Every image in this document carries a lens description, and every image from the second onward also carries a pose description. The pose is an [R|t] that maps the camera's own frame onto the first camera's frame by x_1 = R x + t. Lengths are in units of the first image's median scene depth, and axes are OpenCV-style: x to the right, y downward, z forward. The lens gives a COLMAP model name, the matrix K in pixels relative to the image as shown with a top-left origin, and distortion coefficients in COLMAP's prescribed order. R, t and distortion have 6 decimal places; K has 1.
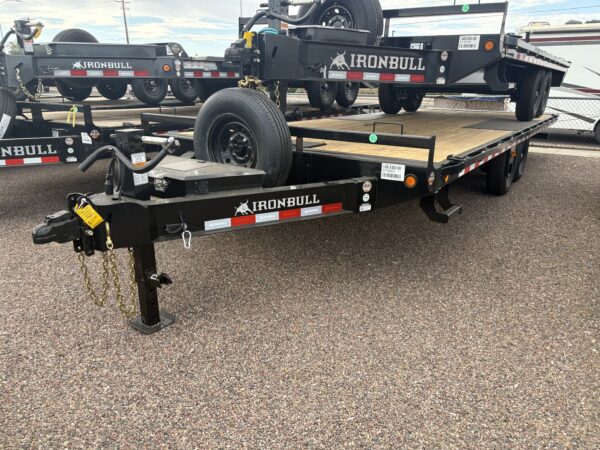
lens RADIAL K [[460.6, 0, 300.0], [0, 460.6, 225.0], [0, 0, 1]] dist [0.065291, -0.085958]
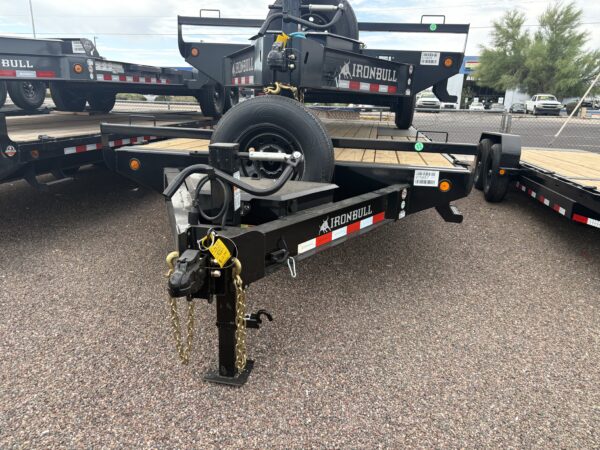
lens RADIAL K [[460.6, 0, 300.0], [0, 460.6, 225.0], [0, 0, 1]] dist [0.065291, -0.085958]
pose [[0.909481, -0.093662, 0.405057, -0.452449], [0.101333, 0.994849, 0.002515, -0.038111], [-0.403206, 0.038759, 0.914288, 0.151468]]
